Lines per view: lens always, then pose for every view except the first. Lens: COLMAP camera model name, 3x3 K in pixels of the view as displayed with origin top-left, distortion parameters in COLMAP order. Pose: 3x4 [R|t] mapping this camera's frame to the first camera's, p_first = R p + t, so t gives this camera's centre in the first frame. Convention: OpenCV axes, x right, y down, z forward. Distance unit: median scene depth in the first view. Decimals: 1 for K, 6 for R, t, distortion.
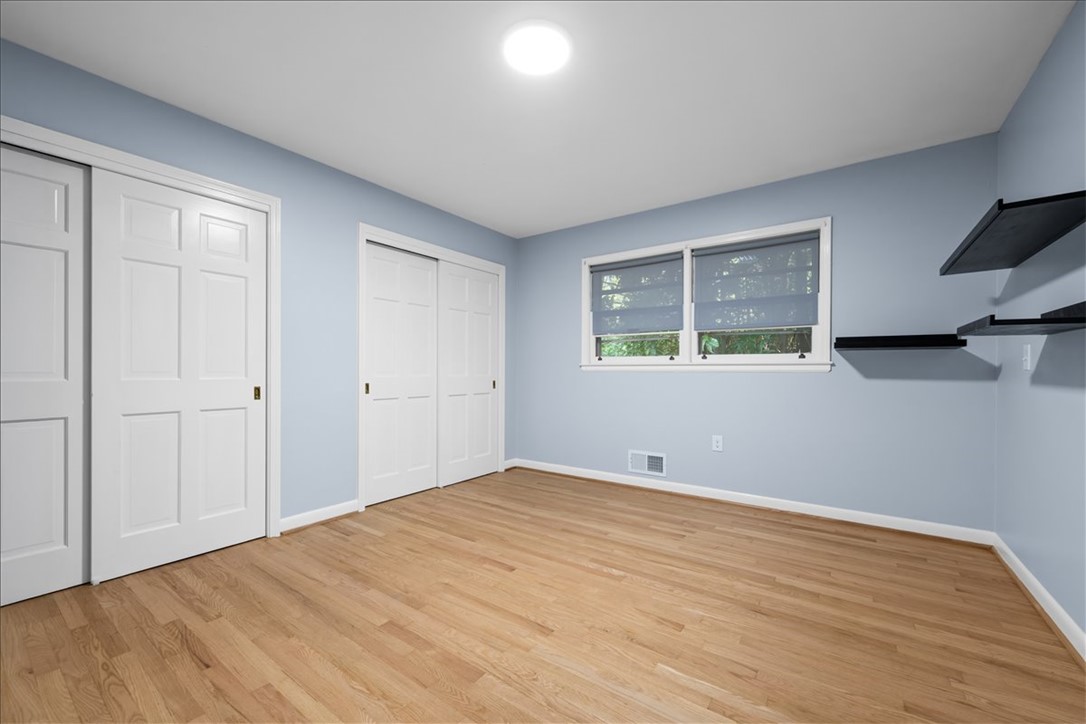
lens RADIAL K [[432.0, 0, 533.5], [0, 432.0, 382.3], [0, 0, 1]] dist [-0.002794, -0.000331]
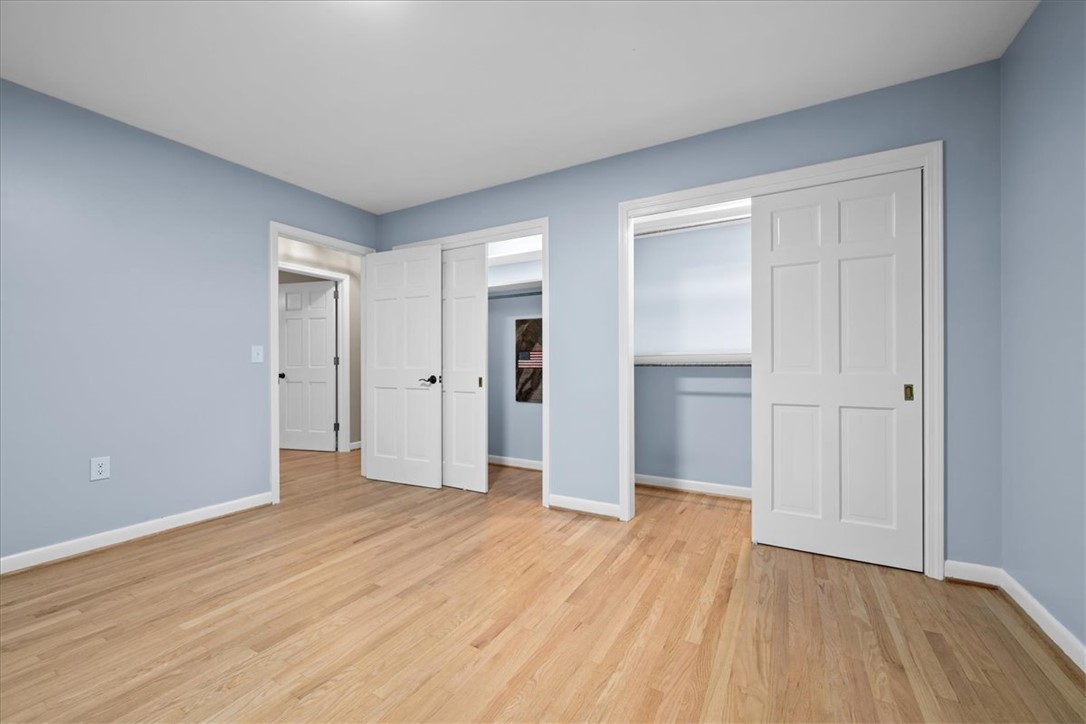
lens RADIAL K [[432.0, 0, 558.8], [0, 432.0, 372.8], [0, 0, 1]] dist [-0.002794, -0.000331]
pose [[0.126899, 0.011964, -0.991843, 0.516866], [-0.025138, 0.999645, 0.008841, -0.016210], [0.991597, 0.023811, 0.127155, 0.806300]]
